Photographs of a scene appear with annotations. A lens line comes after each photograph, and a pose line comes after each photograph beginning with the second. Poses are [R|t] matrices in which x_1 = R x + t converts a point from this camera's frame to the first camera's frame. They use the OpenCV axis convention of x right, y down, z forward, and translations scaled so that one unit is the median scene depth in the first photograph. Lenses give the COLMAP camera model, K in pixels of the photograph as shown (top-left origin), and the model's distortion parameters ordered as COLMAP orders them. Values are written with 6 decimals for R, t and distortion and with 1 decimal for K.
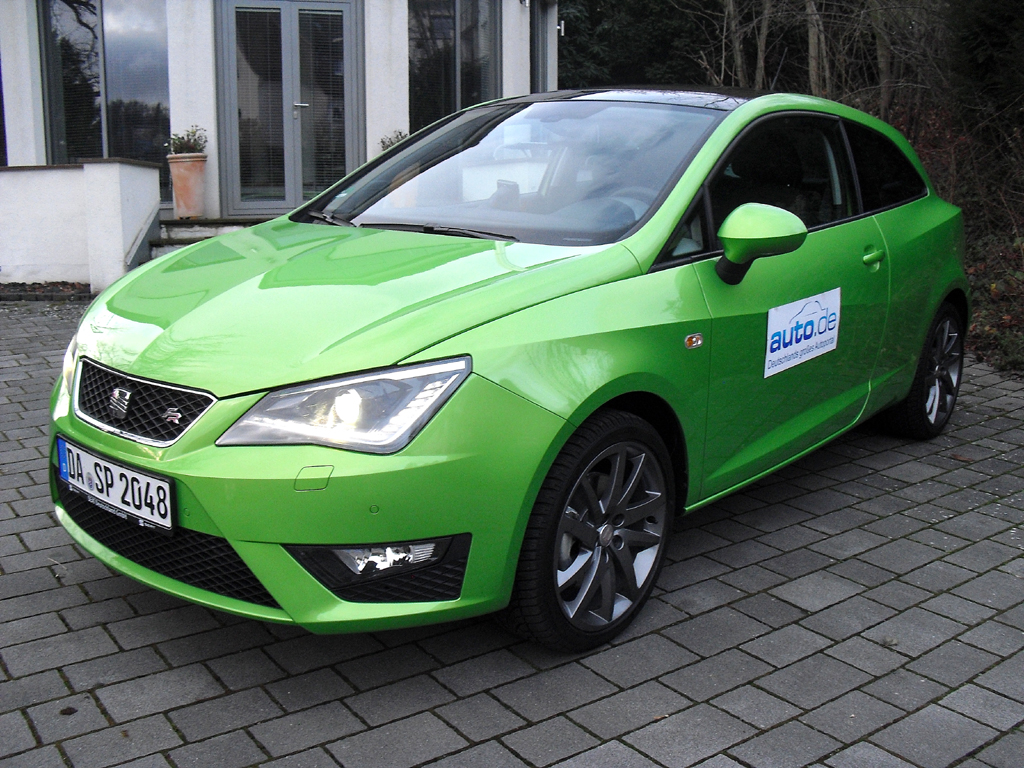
lens RADIAL K [[1062.3, 0, 512.0], [0, 1062.3, 384.0], [0, 0, 1]] dist [-0.096599, 0.002294]
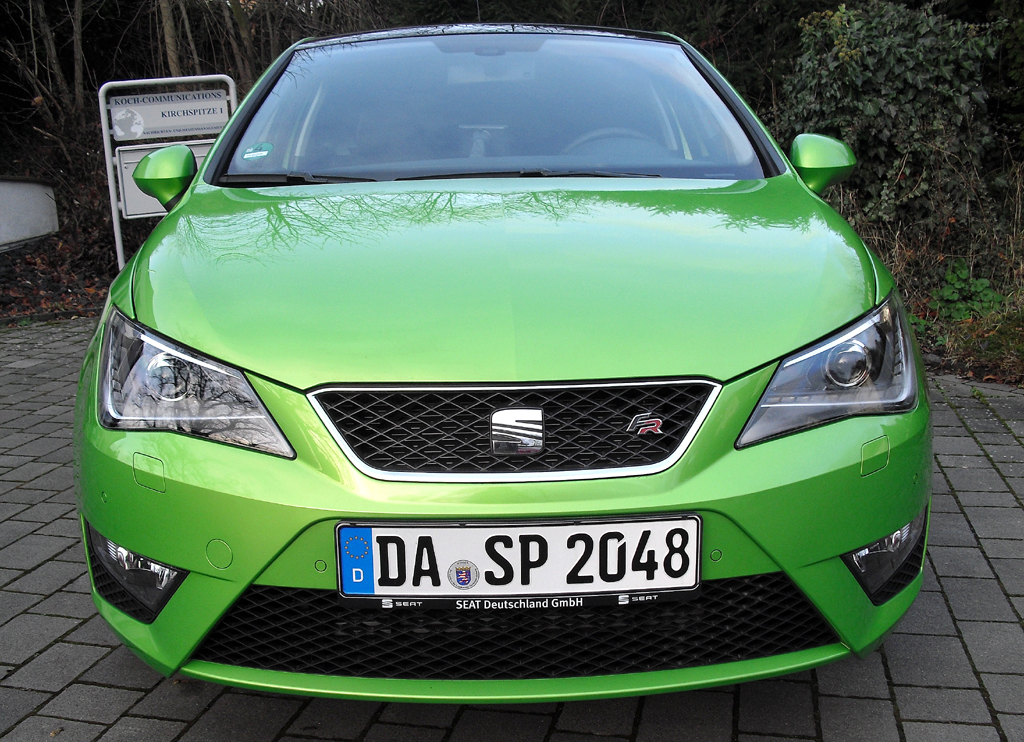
lens RADIAL K [[1158.9, 0, 512.0], [0, 1158.9, 371.0], [0, 0, 1]] dist [-0.082392, 0.009368]
pose [[0.731500, -0.142564, 0.666771, -0.866716], [0.175249, 0.984356, 0.018206, -0.031368], [-0.658936, 0.103533, 0.745040, 0.507071]]
